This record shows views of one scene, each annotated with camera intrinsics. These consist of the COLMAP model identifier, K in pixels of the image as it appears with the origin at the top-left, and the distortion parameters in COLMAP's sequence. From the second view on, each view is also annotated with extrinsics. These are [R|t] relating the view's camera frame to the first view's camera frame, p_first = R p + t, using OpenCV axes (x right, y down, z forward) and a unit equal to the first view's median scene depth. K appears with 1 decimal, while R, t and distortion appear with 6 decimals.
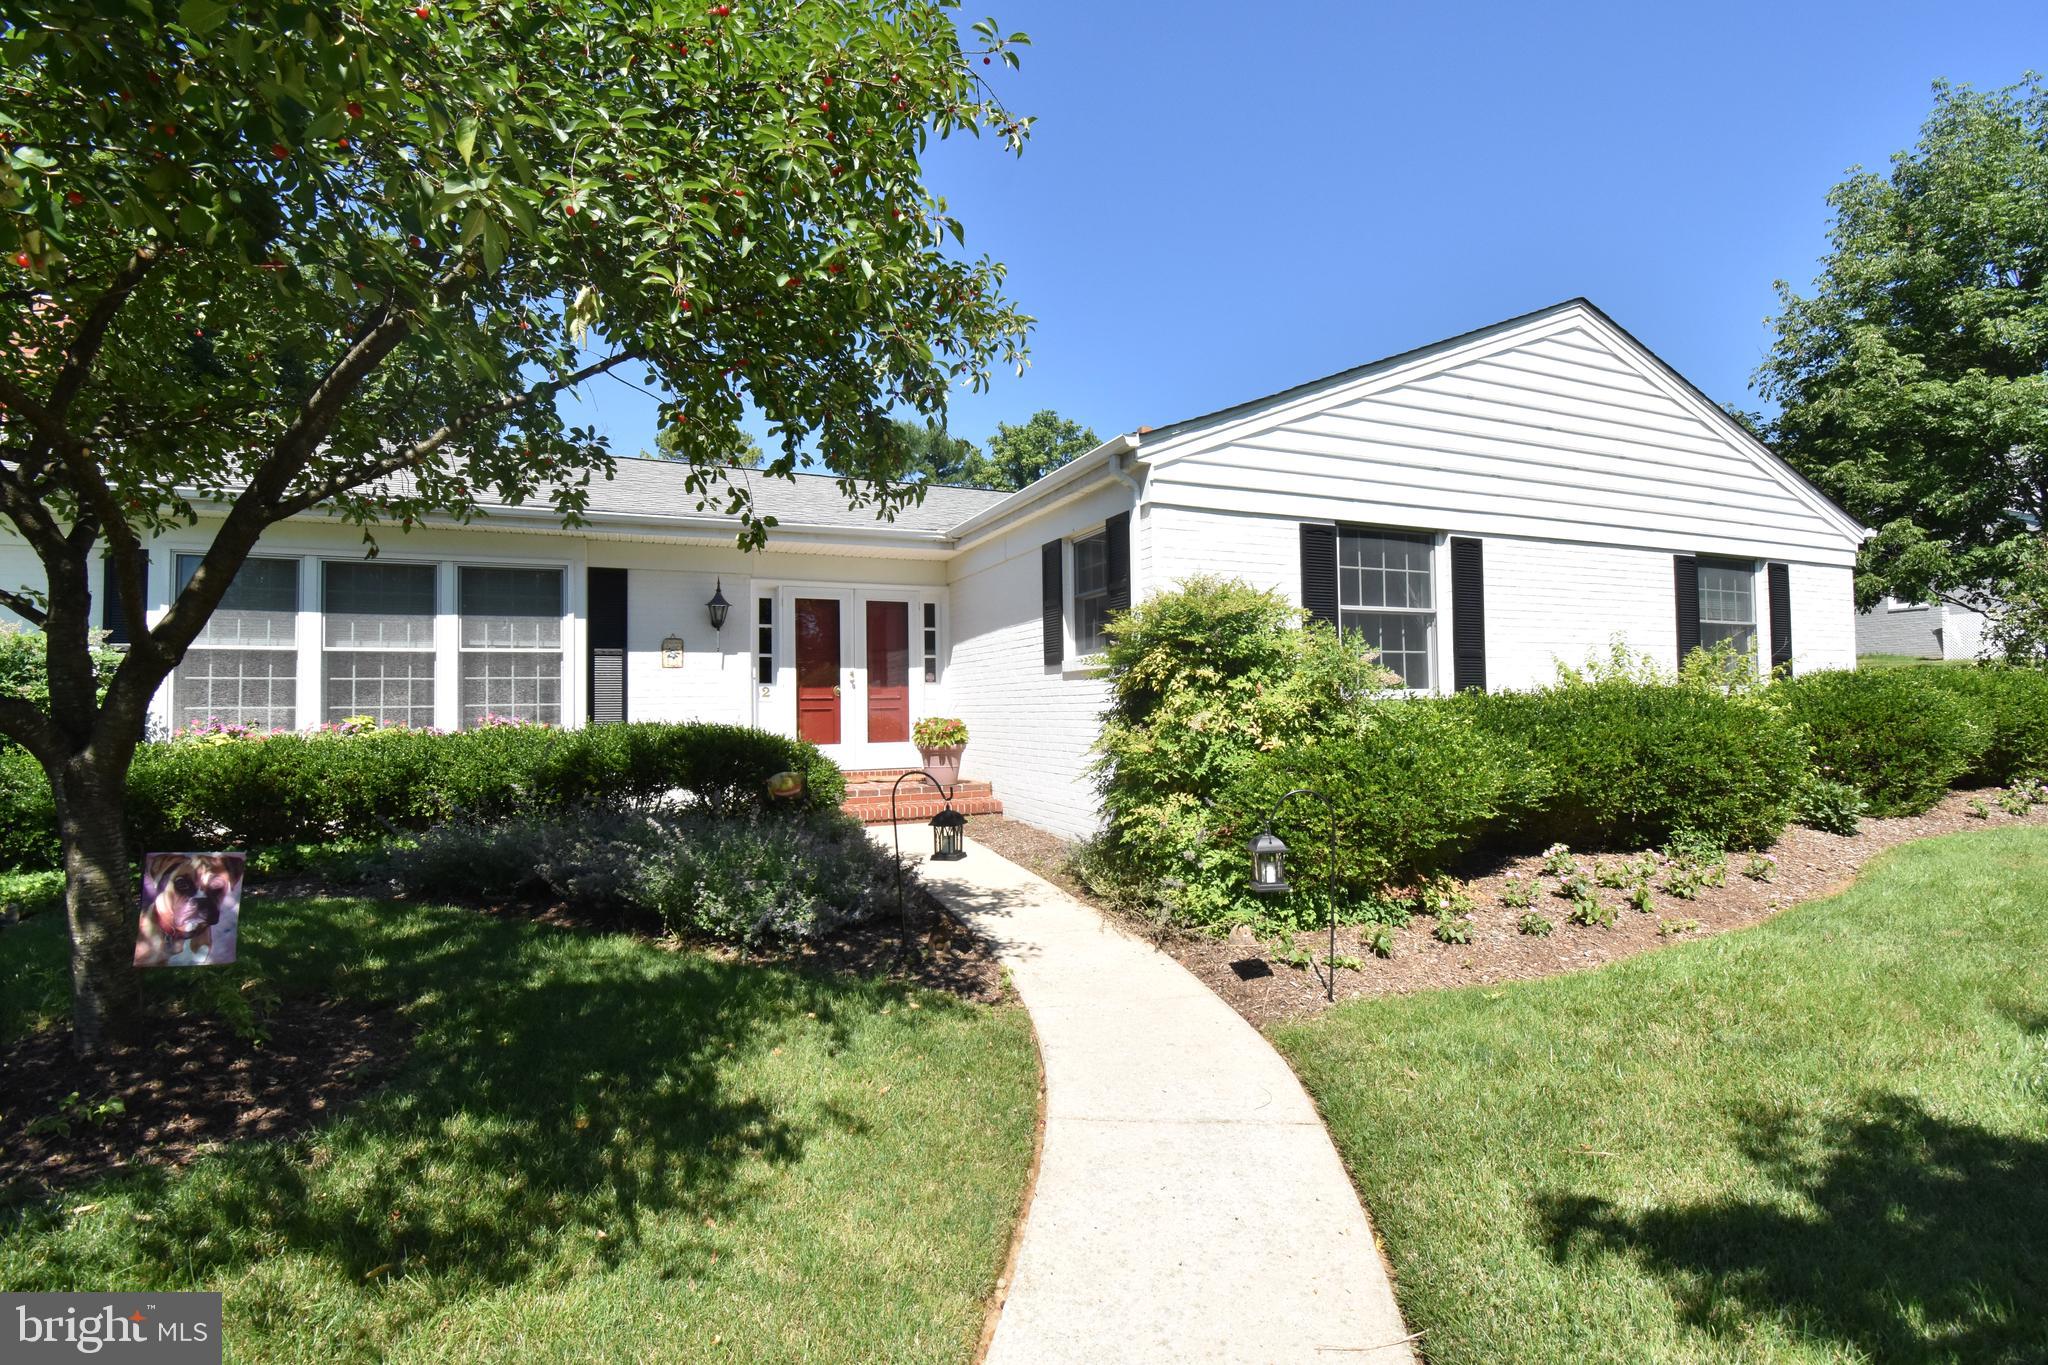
lens RADIAL K [[887.2, 0, 1024.0], [0, 887.2, 682.5], [0, 0, 1]] dist [-0.001210, -0.014978]
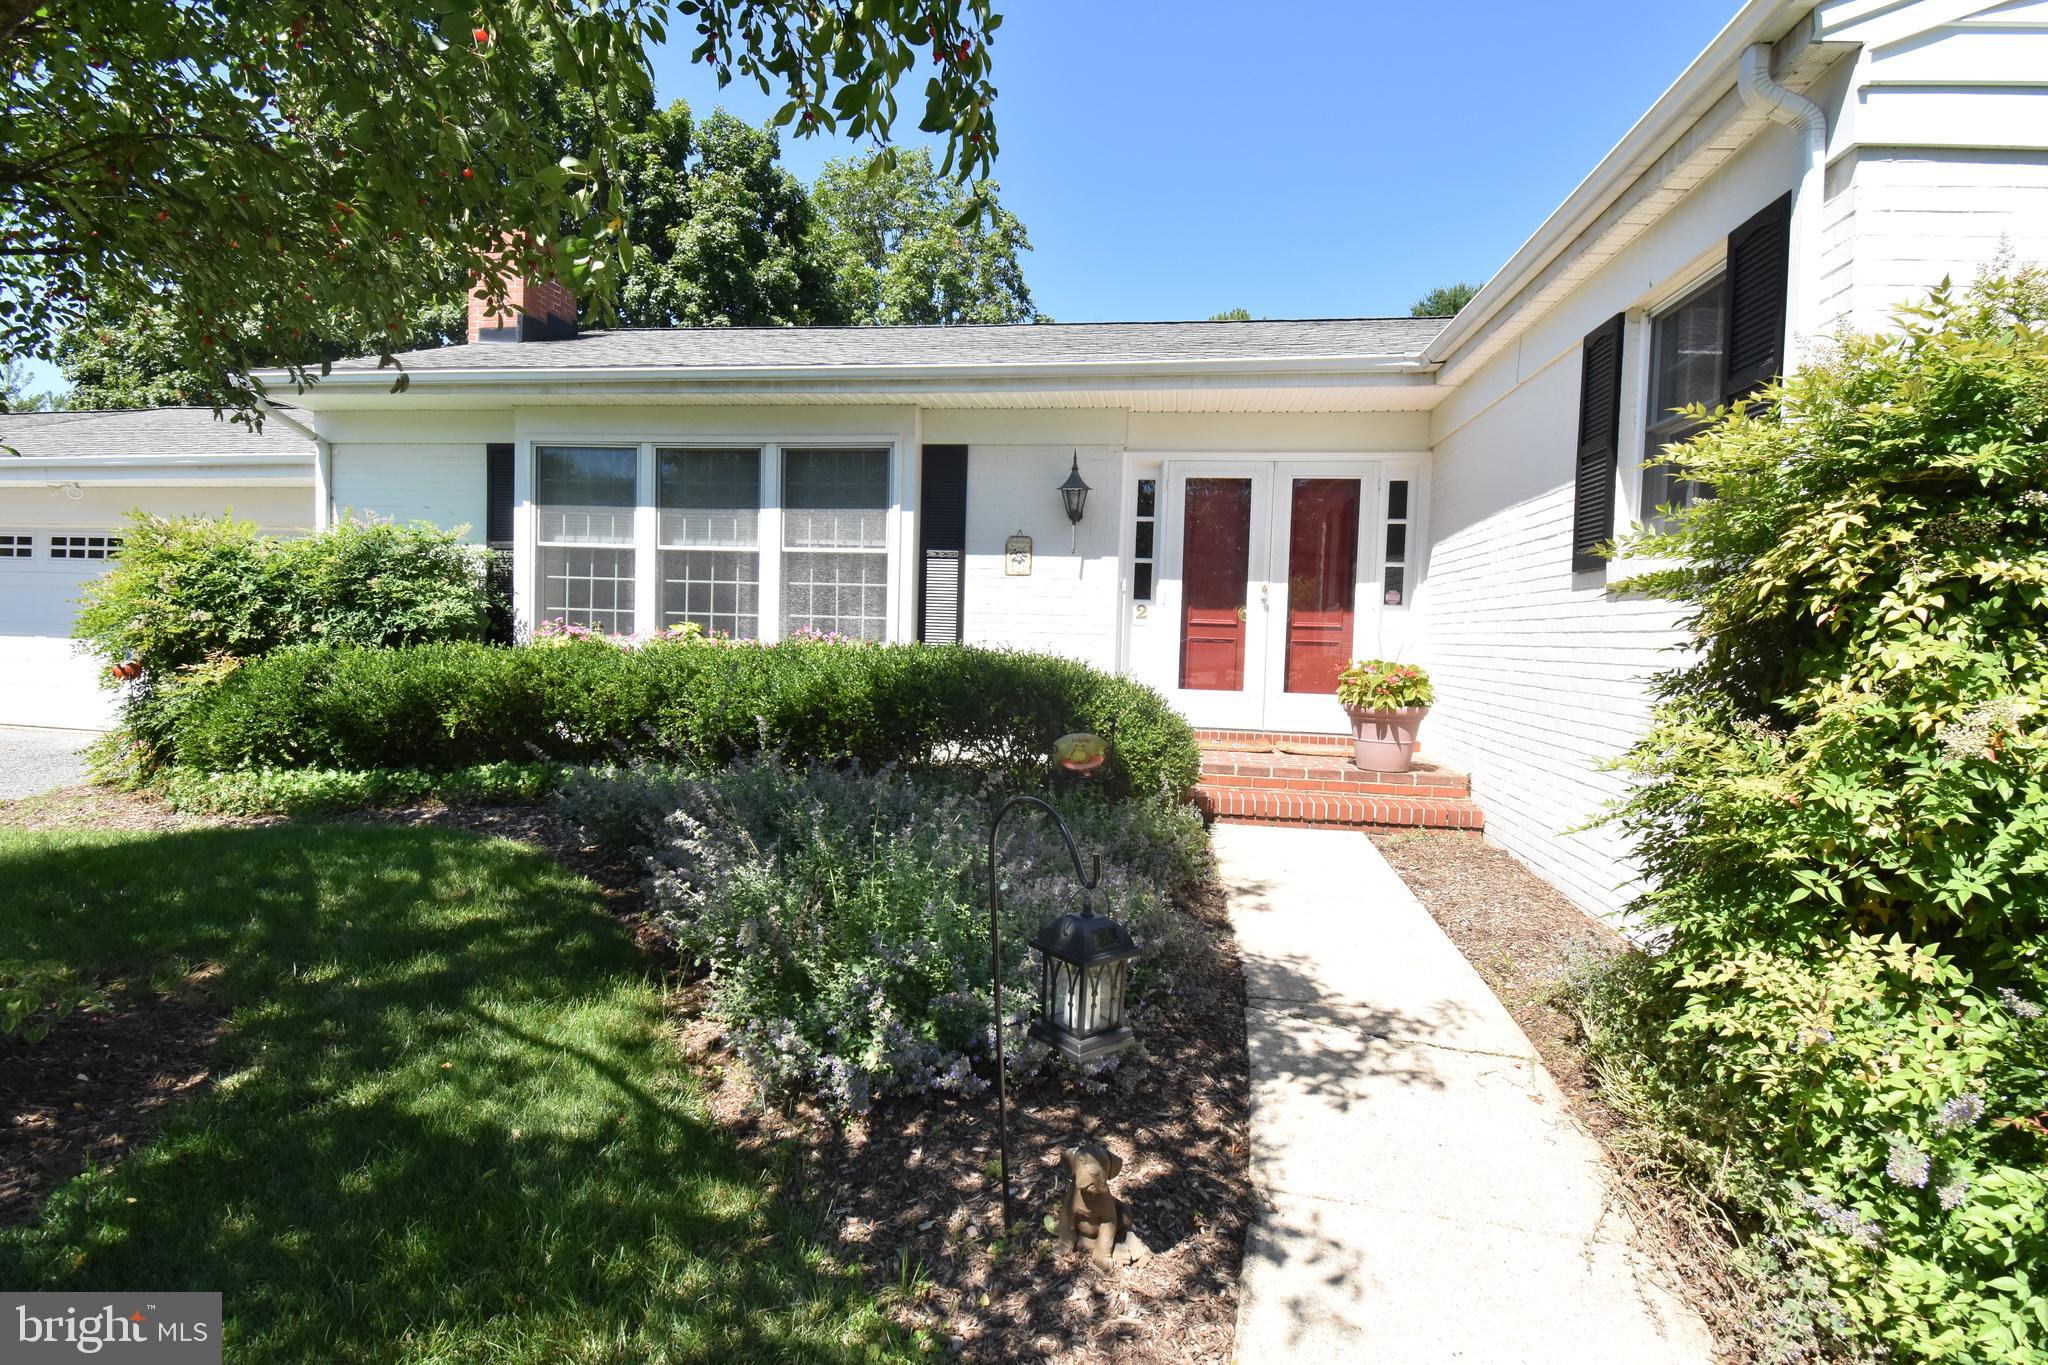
lens RADIAL K [[976.3, 0, 1017.7], [0, 976.3, 668.6], [0, 0, 1]] dist [0.042953, -0.032469]
pose [[0.845202, 0.061158, -0.530937, 0.059268], [-0.028695, 0.997191, 0.069187, 0.005713], [0.533677, -0.043241, 0.844582, 0.335869]]
